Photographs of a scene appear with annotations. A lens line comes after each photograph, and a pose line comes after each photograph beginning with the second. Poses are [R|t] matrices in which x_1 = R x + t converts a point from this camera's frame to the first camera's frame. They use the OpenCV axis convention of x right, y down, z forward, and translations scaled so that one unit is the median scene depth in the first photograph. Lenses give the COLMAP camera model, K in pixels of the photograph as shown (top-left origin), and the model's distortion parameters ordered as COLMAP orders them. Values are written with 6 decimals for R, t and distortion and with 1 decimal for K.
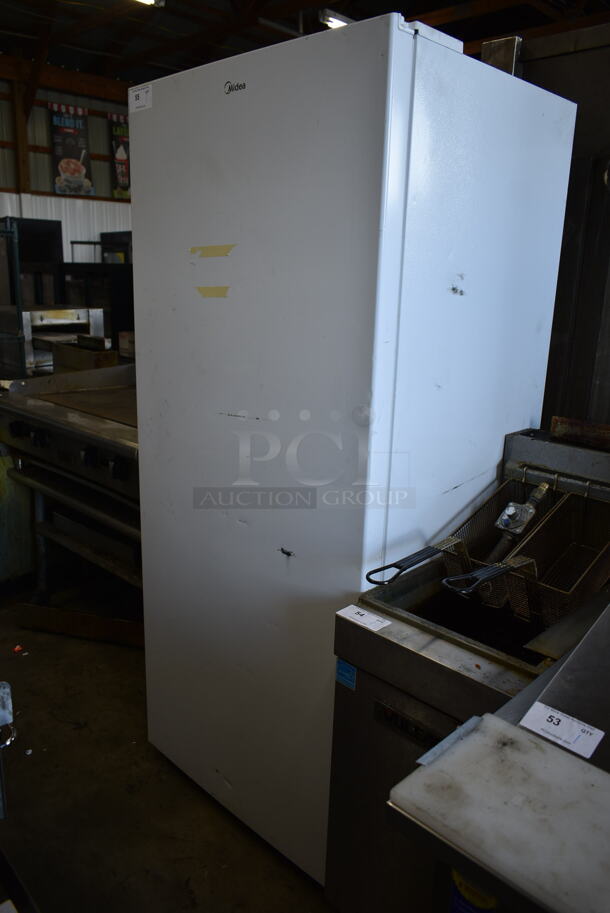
lens RADIAL K [[701.7, 0, 302.1], [0, 701.7, 454.2], [0, 0, 1]] dist [-0.011063, -0.003853]
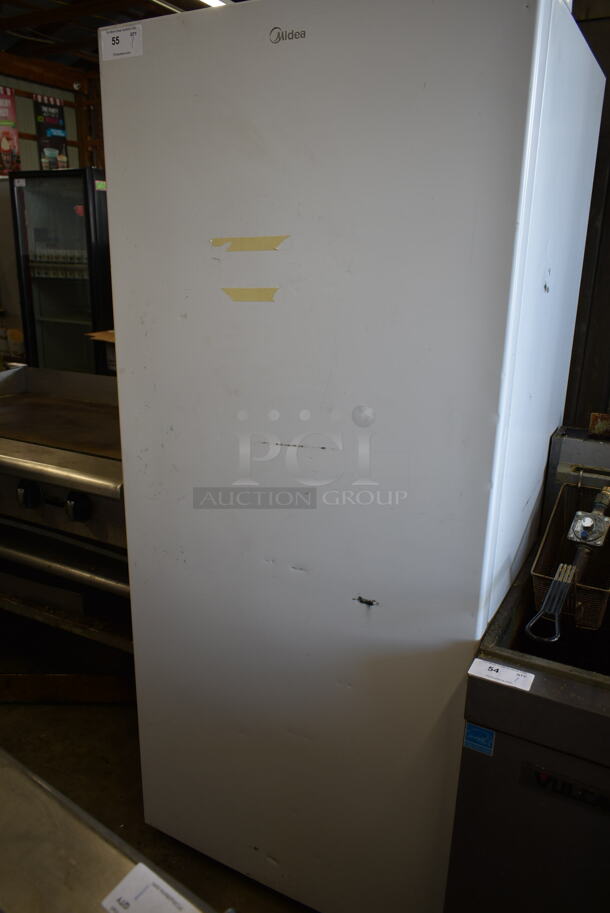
lens RADIAL K [[701.7, 0, 302.1], [0, 701.7, 454.2], [0, 0, 1]] dist [-0.011063, -0.003853]
pose [[0.961112, -0.090714, 0.260835, -0.295440], [0.079548, 0.995417, 0.053075, -0.086700], [-0.264454, -0.030262, 0.963923, 0.202391]]
